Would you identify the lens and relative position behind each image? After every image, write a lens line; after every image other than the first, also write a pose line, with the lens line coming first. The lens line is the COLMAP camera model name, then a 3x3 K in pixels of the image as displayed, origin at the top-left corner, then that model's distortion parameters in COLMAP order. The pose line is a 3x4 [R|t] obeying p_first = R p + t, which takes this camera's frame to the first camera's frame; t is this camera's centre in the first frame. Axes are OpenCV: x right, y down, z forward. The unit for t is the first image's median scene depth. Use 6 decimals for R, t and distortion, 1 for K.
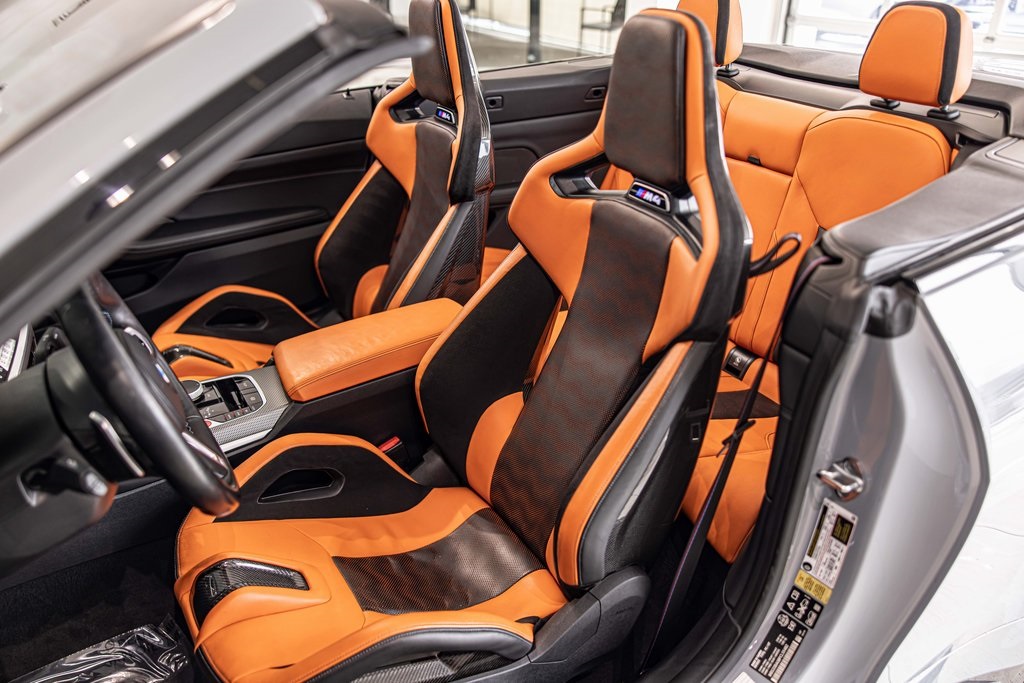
lens RADIAL K [[779.7, 0, 512.0], [0, 779.7, 341.5], [0, 0, 1]] dist [0.002135, -0.002763]
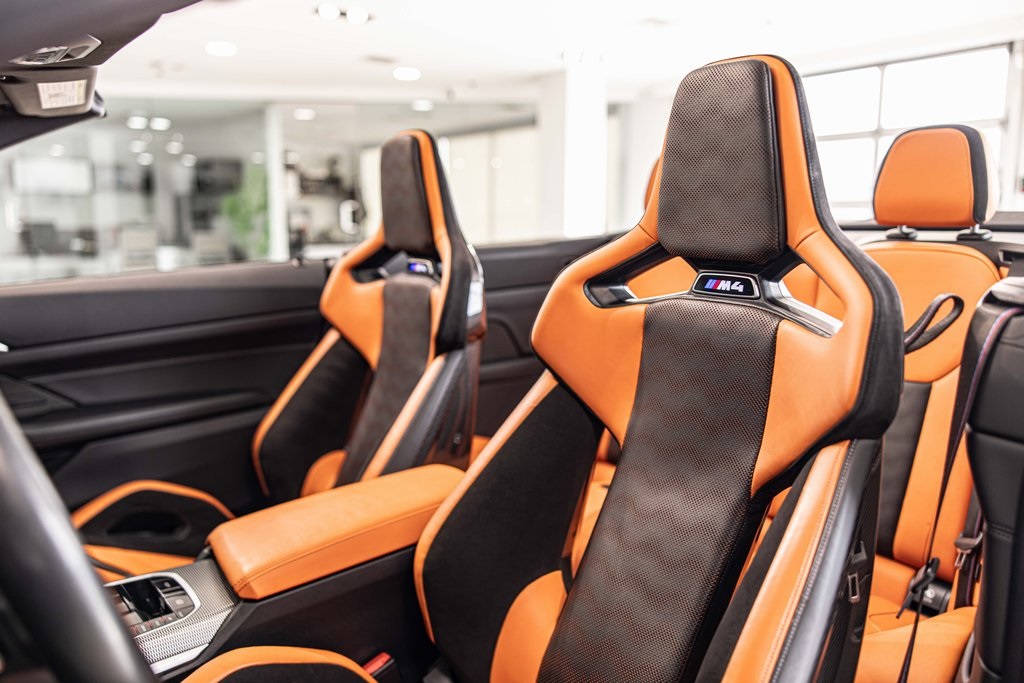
lens RADIAL K [[779.7, 0, 512.0], [0, 779.7, 341.5], [0, 0, 1]] dist [0.002135, -0.002763]
pose [[0.992234, -0.027667, 0.121270, -0.117785], [0.064518, 0.948018, -0.311609, 0.086994], [-0.106344, 0.317013, 0.942440, 0.248592]]
